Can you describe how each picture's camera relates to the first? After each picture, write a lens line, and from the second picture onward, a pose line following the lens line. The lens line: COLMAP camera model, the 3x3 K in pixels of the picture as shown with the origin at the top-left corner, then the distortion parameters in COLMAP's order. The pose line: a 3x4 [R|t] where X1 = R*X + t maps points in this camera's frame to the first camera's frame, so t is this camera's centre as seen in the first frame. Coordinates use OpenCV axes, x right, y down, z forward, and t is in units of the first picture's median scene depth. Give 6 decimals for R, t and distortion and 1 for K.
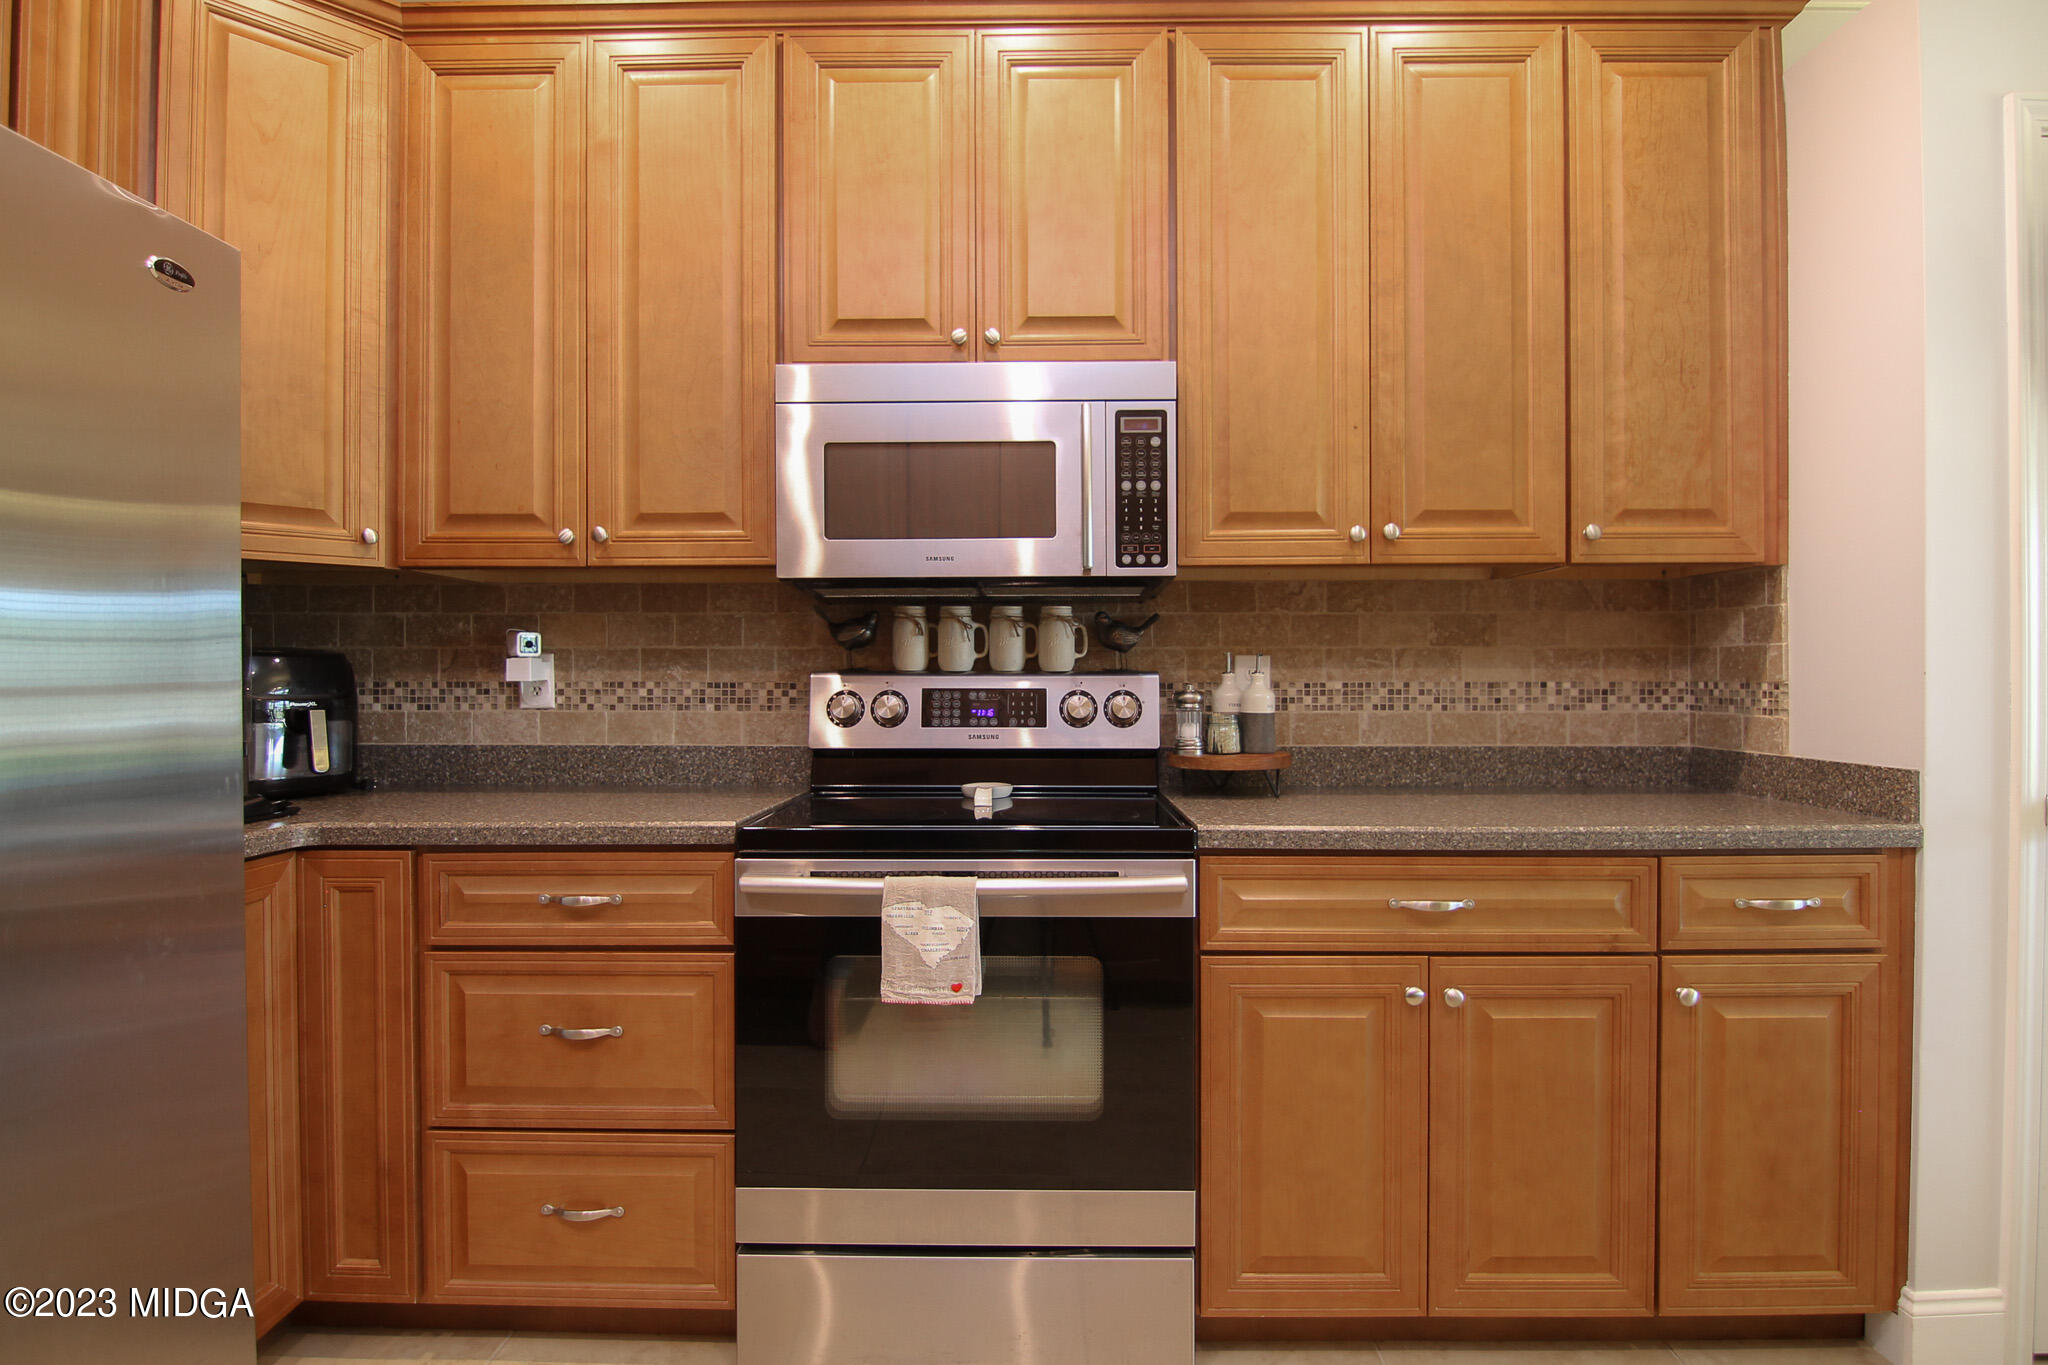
lens RADIAL K [[1069.6, 0, 1026.4], [0, 1069.6, 679.8], [0, 0, 1]] dist [-0.009010, -0.006849]
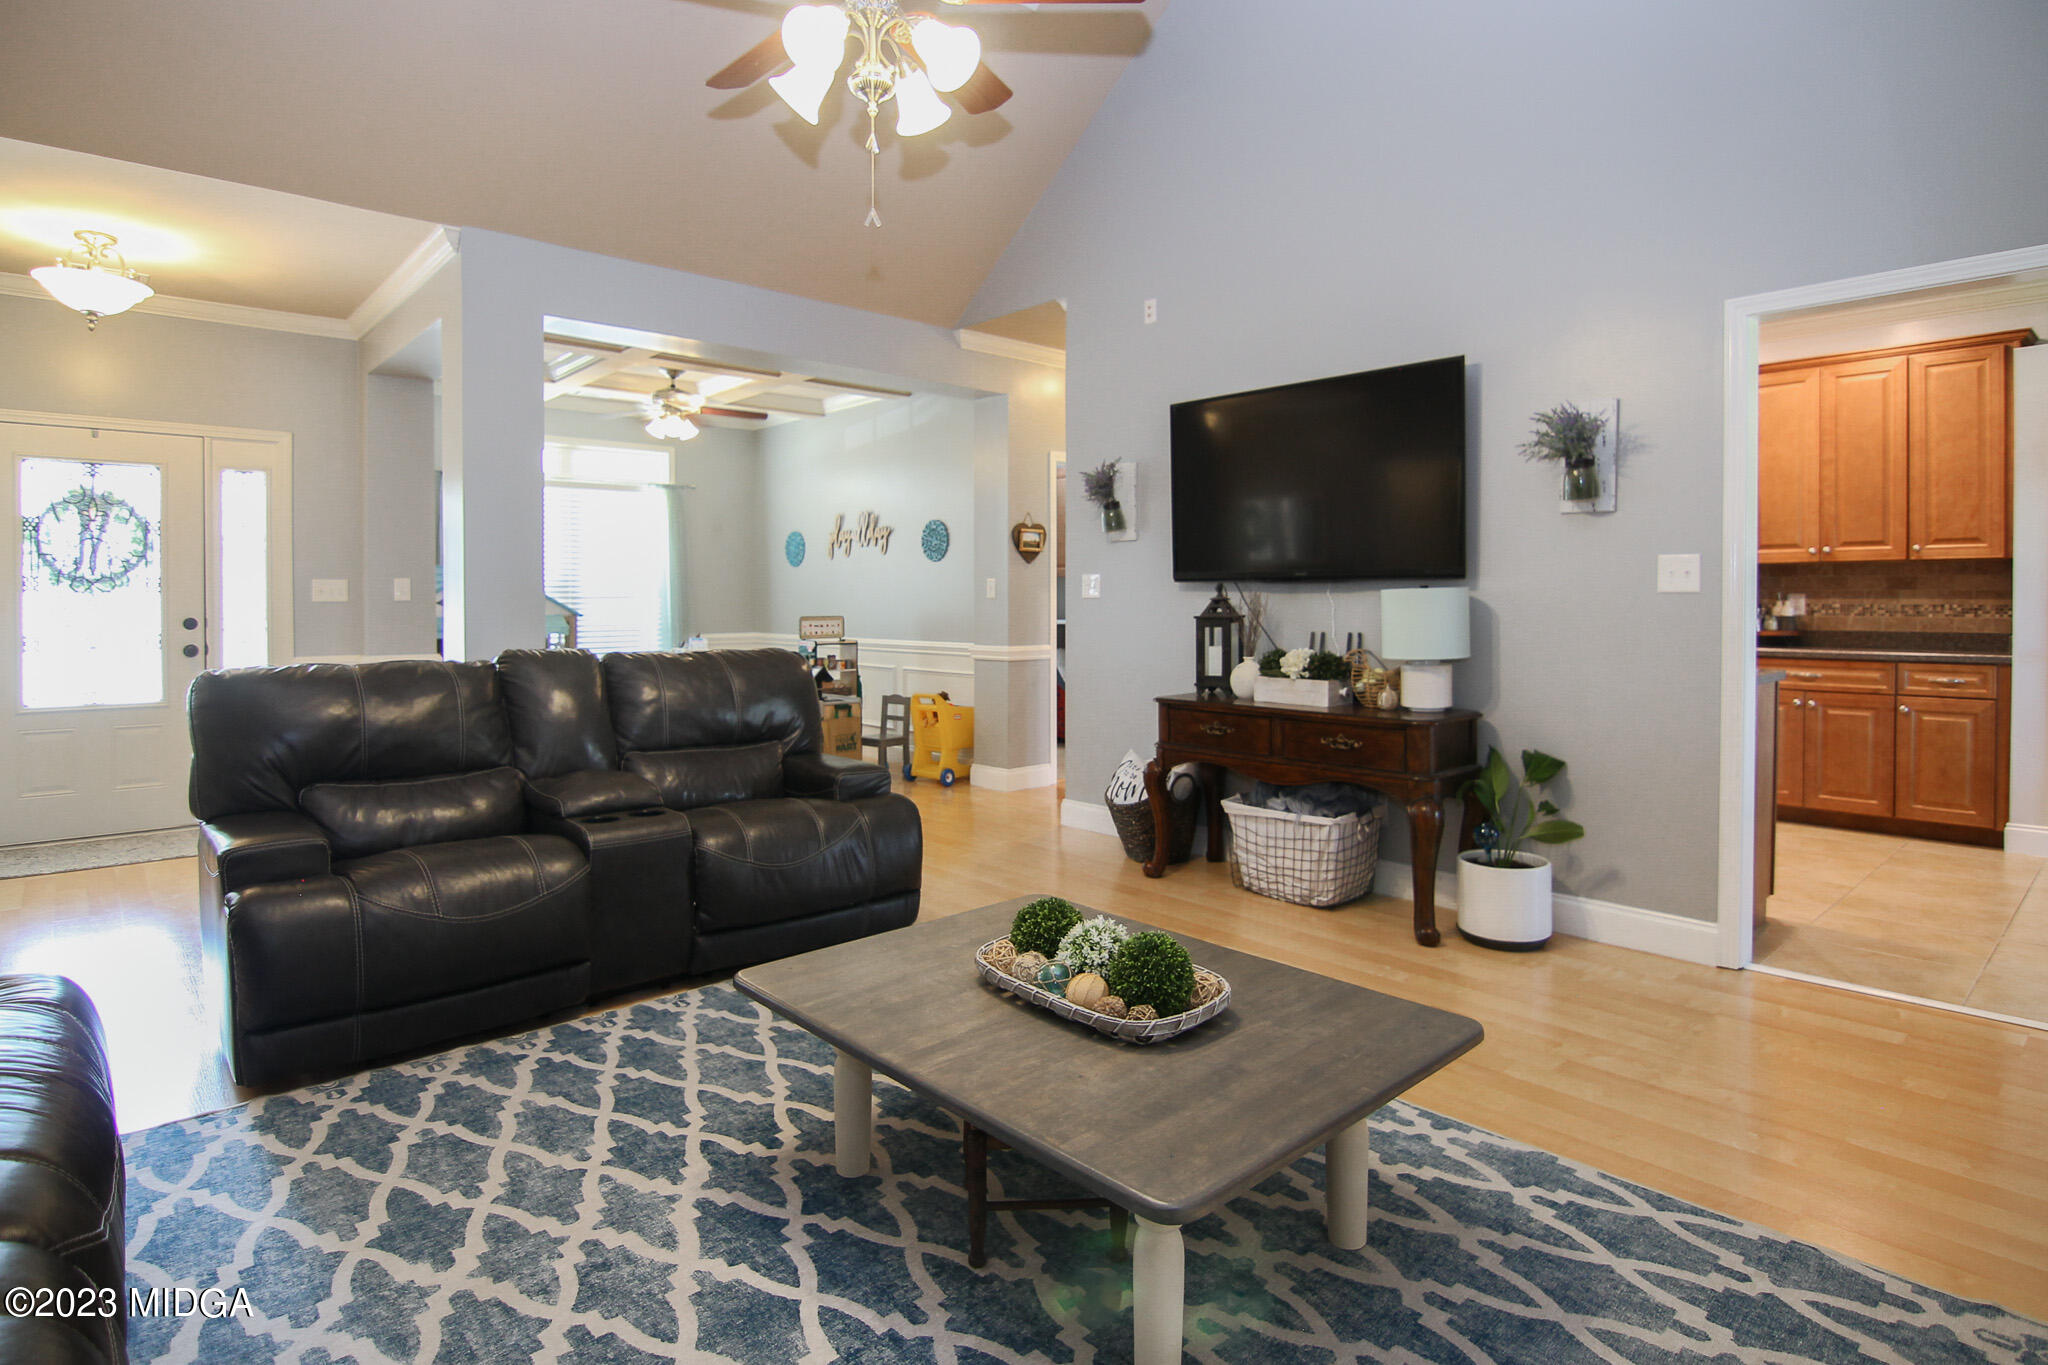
lens RADIAL K [[1069.6, 0, 1048.1], [0, 1069.6, 612.7], [0, 0, 1]] dist [-0.009010, -0.006849]
pose [[0.690465, 0.010053, -0.723296, 0.939936], [-0.002135, 0.999927, 0.011860, -0.004612], [0.723363, -0.006645, 0.690436, -2.369109]]
